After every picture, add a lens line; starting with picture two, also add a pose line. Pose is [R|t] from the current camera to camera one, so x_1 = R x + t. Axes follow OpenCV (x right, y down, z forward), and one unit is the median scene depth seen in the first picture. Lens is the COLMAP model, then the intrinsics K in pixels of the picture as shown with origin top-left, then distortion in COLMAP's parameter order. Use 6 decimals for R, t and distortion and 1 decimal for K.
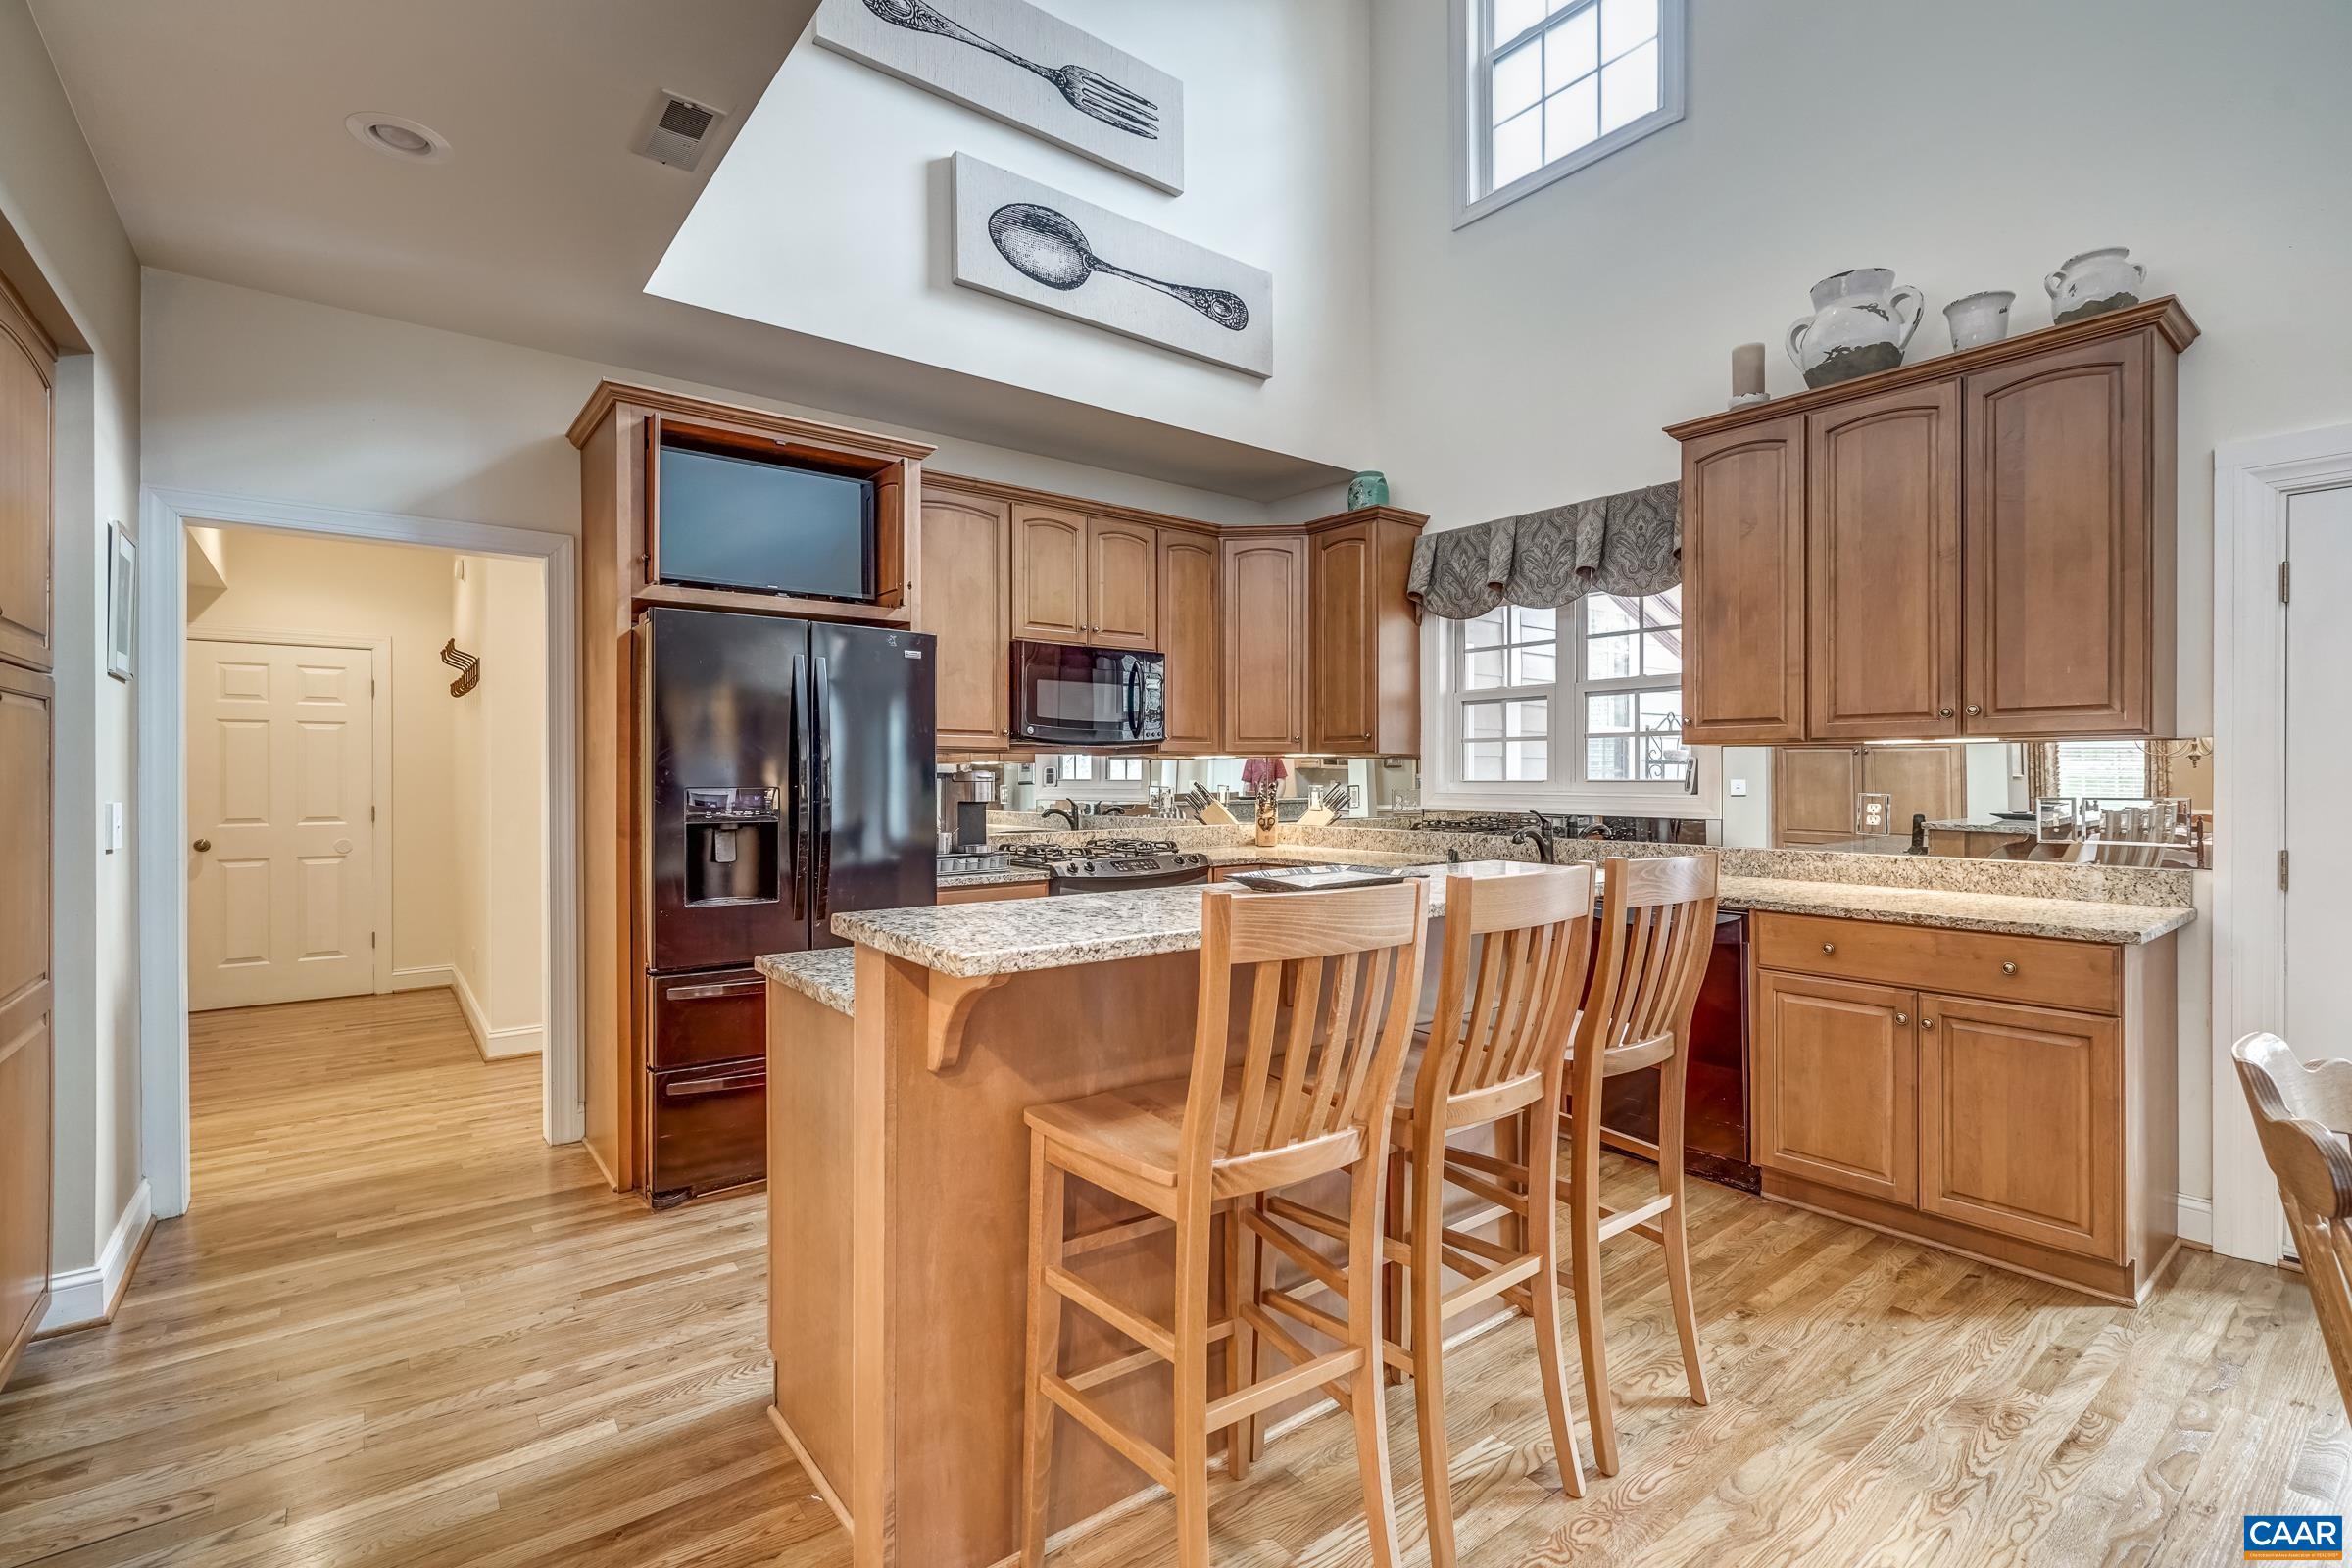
lens RADIAL K [[1071.1, 0, 1178.9], [0, 1071.1, 778.0], [0, 0, 1]] dist [-0.004982, 0.000906]
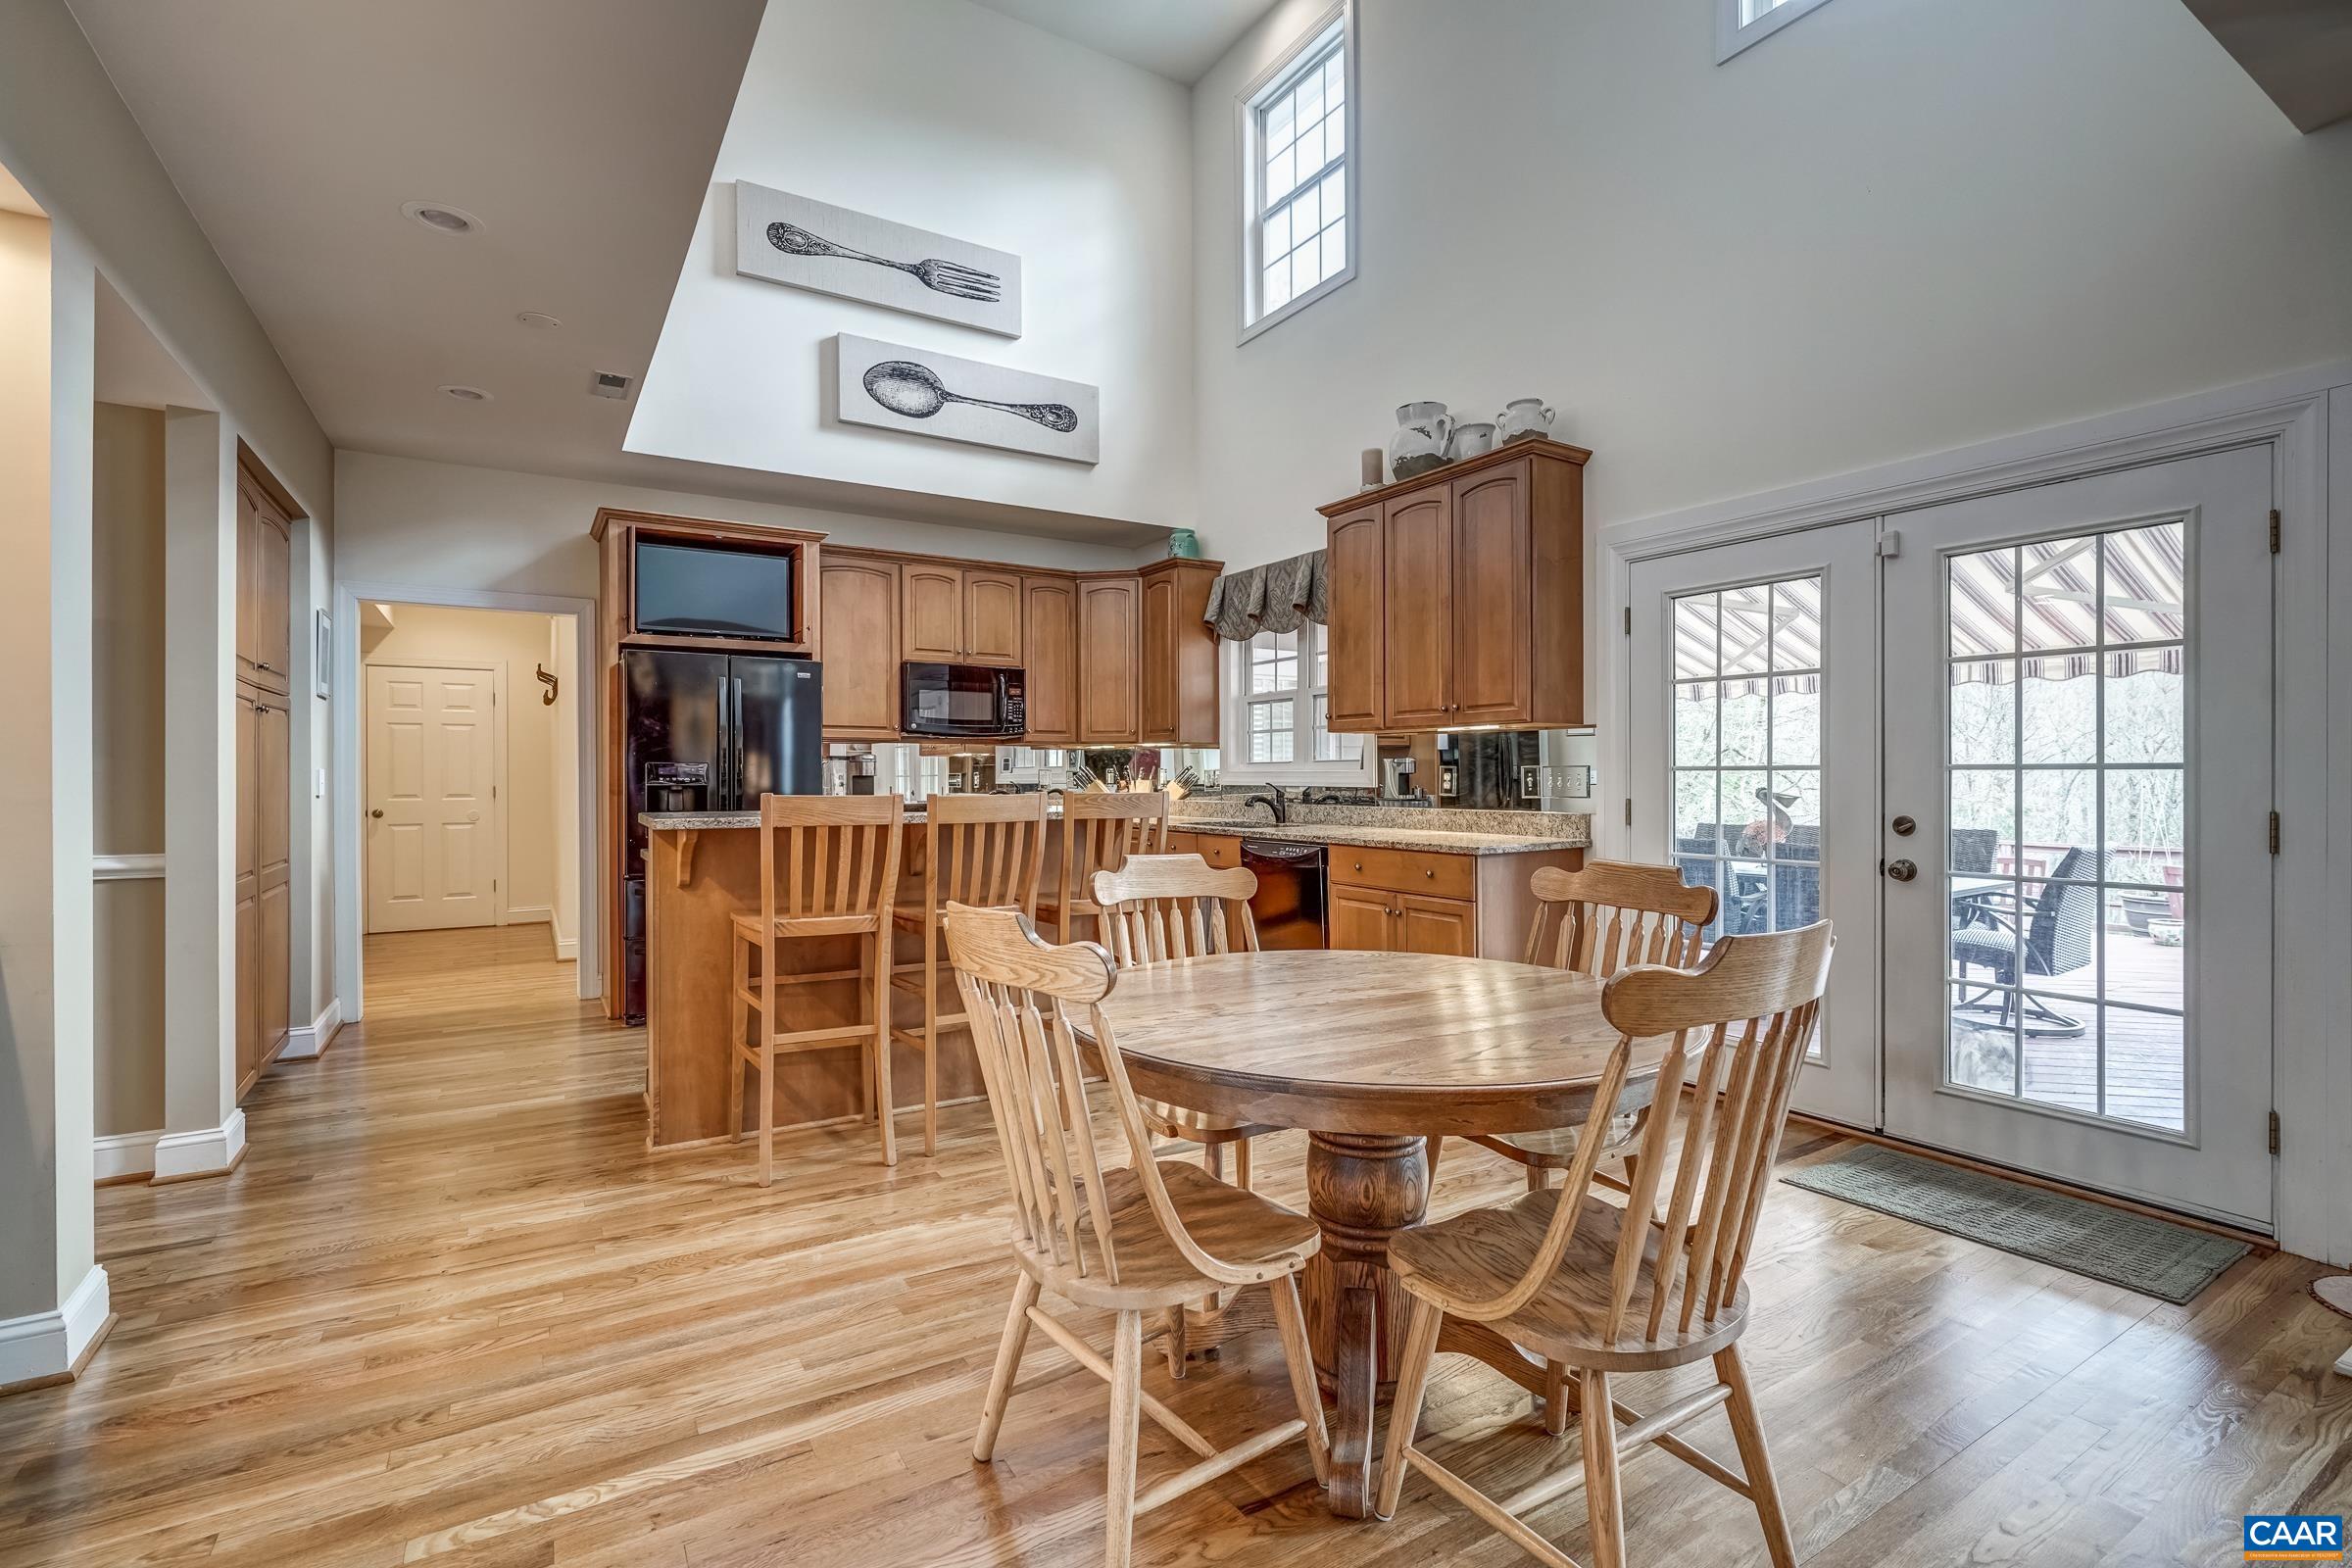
lens RADIAL K [[1071.1, 0, 1176.1], [0, 1071.1, 779.4], [0, 0, 1]] dist [-0.004982, 0.000906]
pose [[0.994087, -0.000493, -0.108590, 0.377203], [0.000571, 1.000000, 0.000685, 0.025673], [0.108589, -0.000743, 0.994086, -0.378067]]
